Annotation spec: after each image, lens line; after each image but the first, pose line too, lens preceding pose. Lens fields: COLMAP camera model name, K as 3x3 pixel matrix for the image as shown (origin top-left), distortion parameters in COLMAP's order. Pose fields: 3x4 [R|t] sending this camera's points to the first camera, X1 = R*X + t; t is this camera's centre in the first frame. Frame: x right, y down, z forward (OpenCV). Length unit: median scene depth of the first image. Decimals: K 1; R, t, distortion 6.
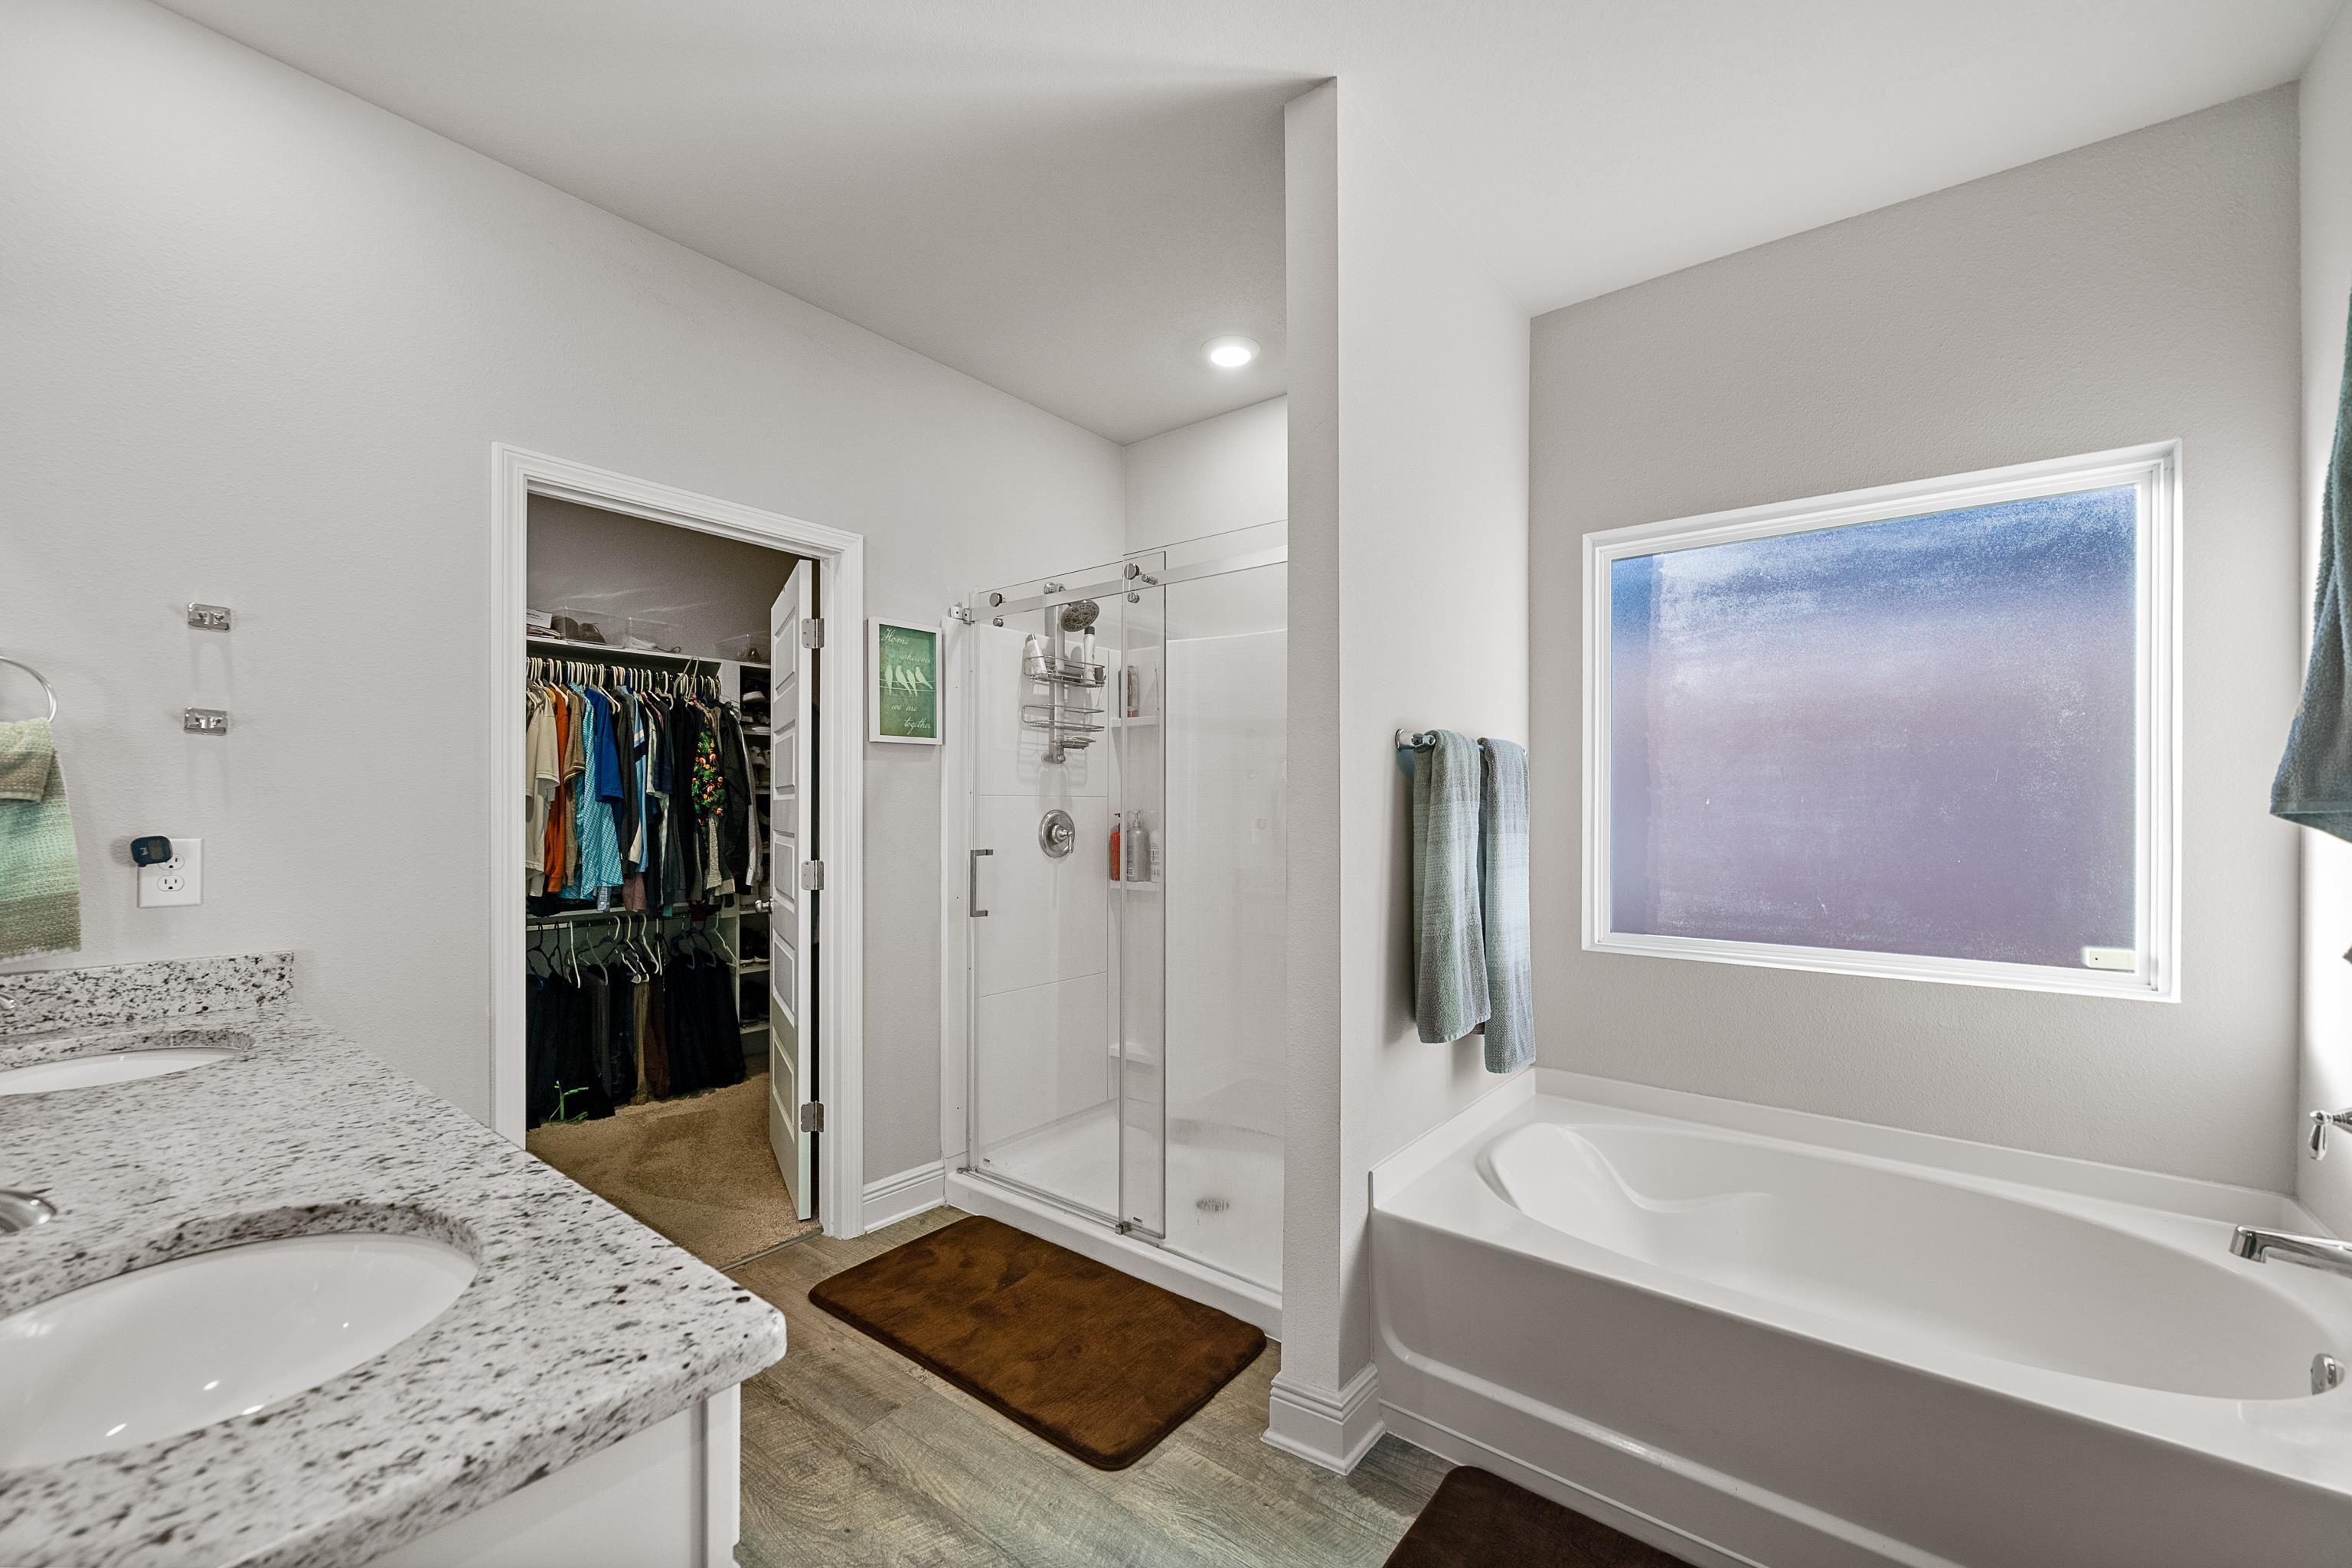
lens RADIAL K [[935.9, 0, 1176.3], [0, 935.9, 803.0], [0, 0, 1]] dist [-0.002597, 0.000023]
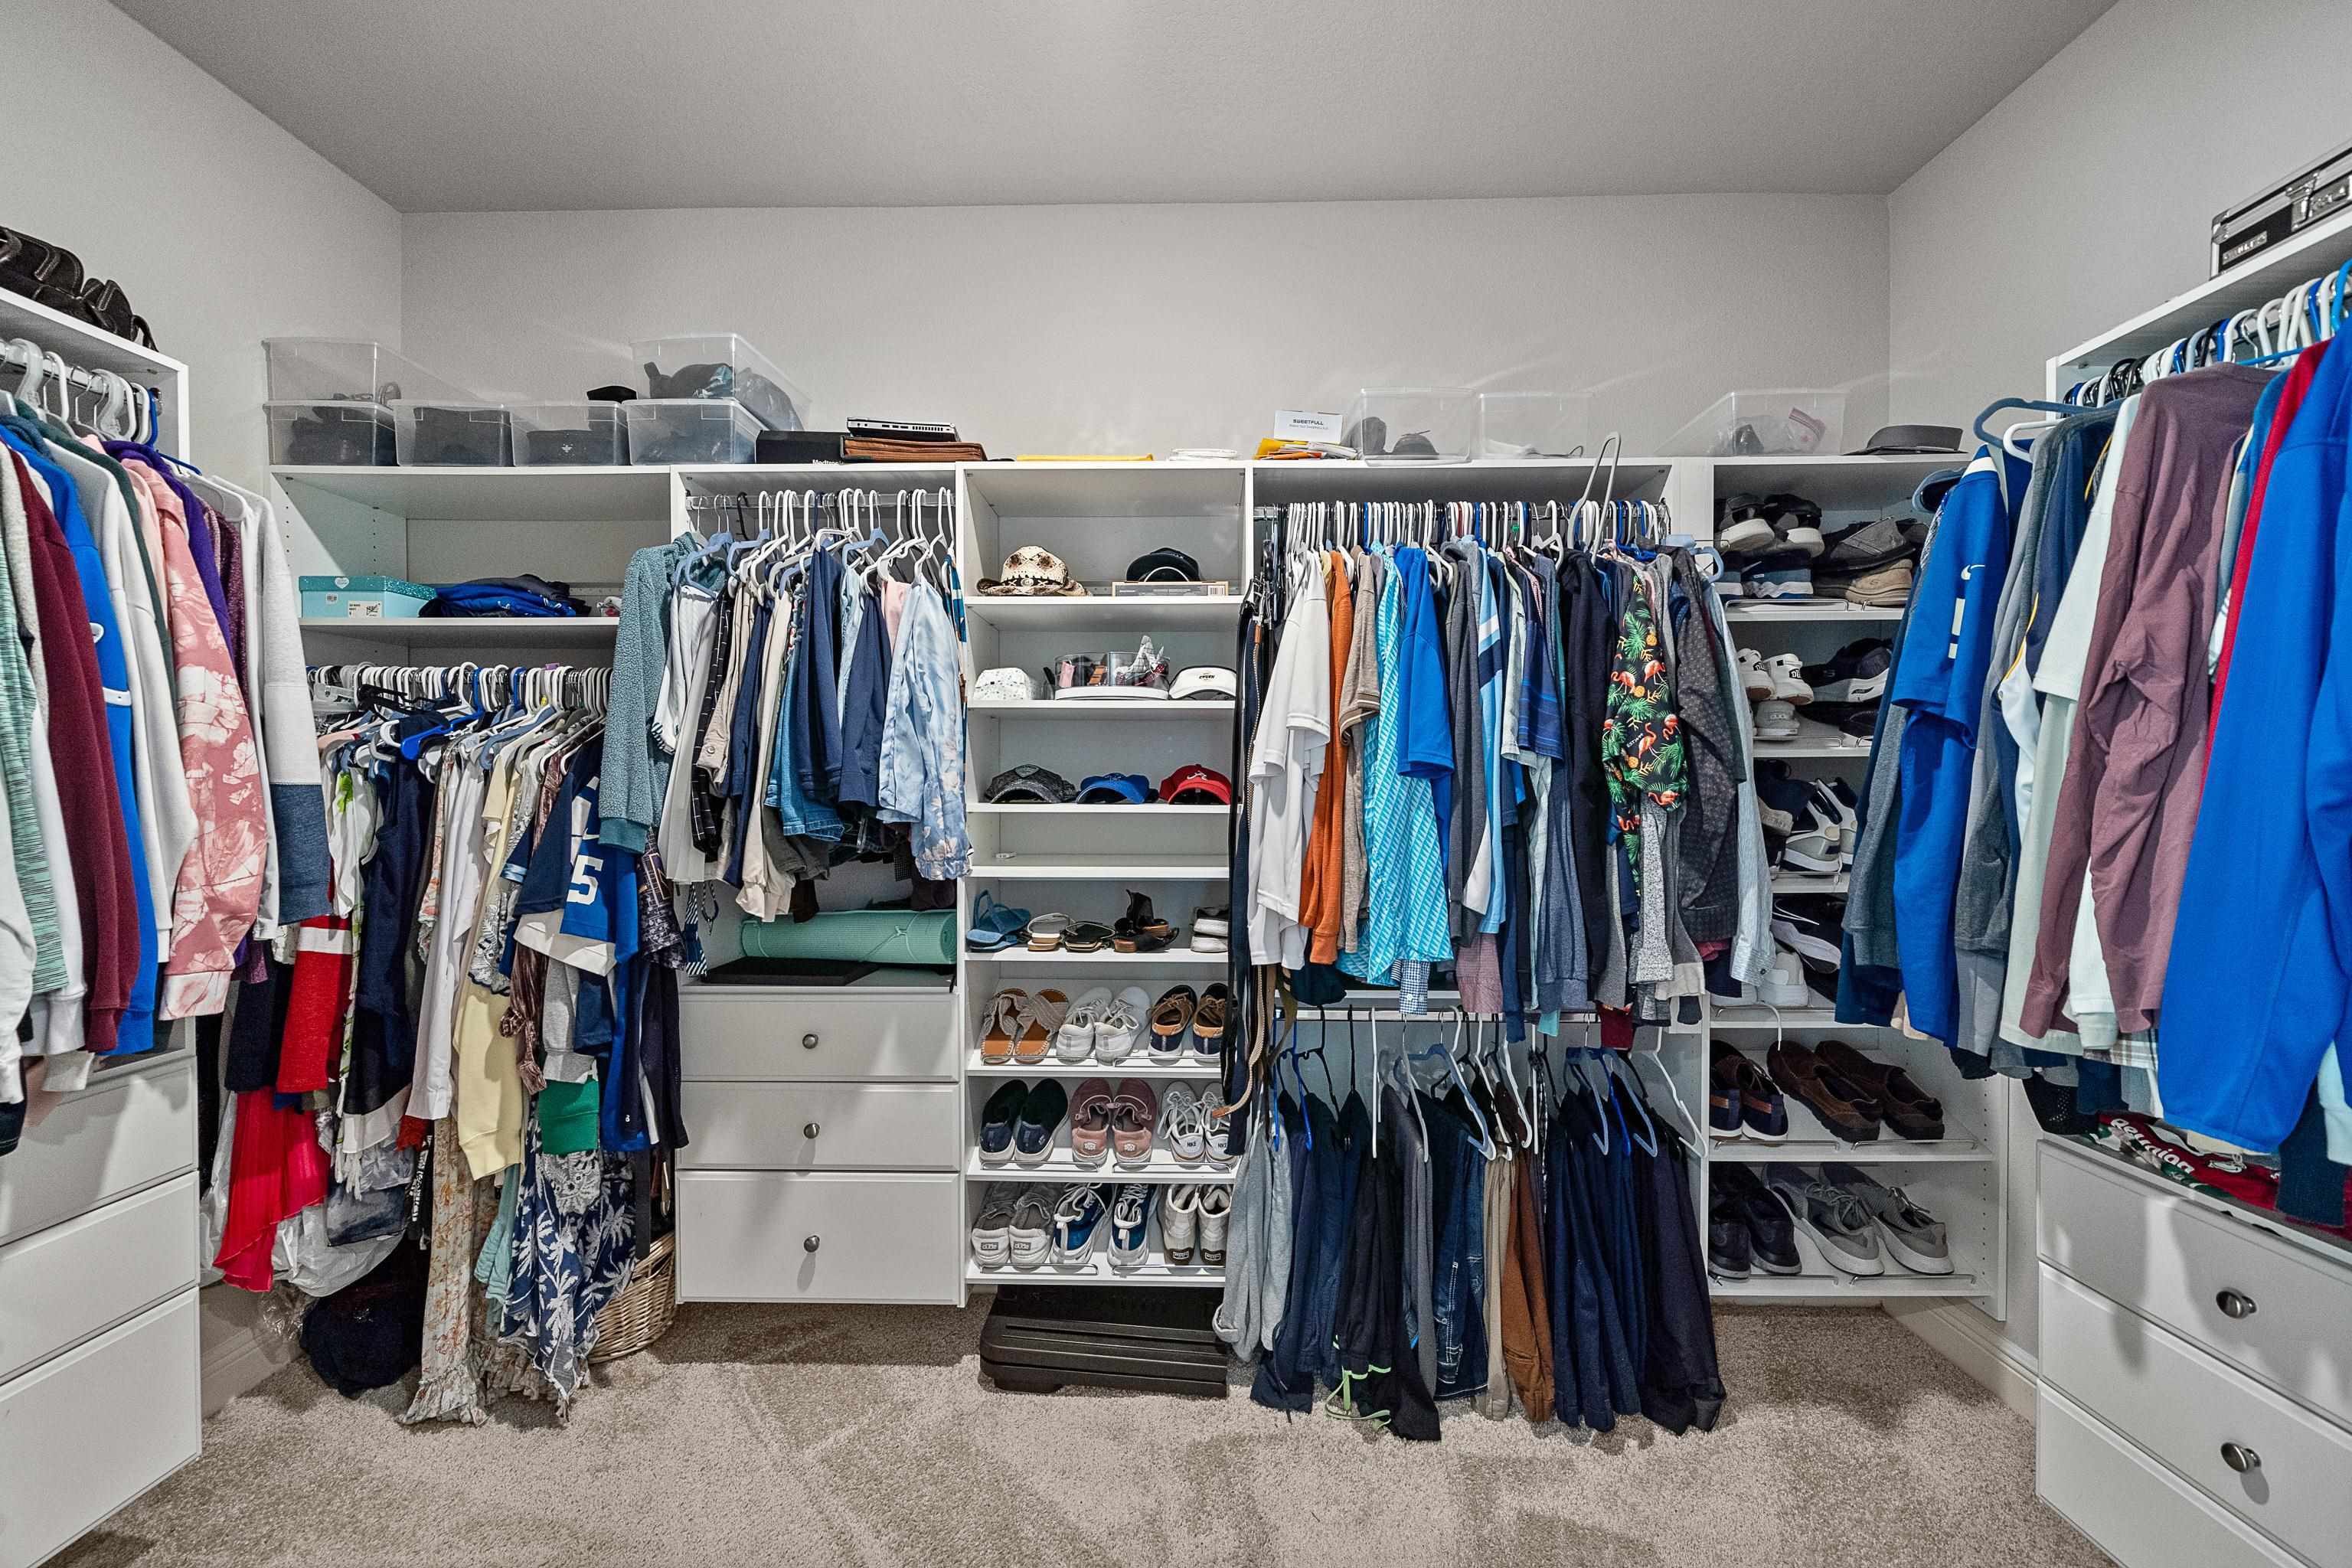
lens RADIAL K [[935.9, 0, 1175.0], [0, 935.9, 795.8], [0, 0, 1]] dist [-0.002597, 0.000023]
pose [[0.602695, 0.009093, -0.797920, -0.297138], [0.000557, 0.999930, 0.011815, 0.003071], [0.797972, -0.007565, 0.602648, 0.591375]]
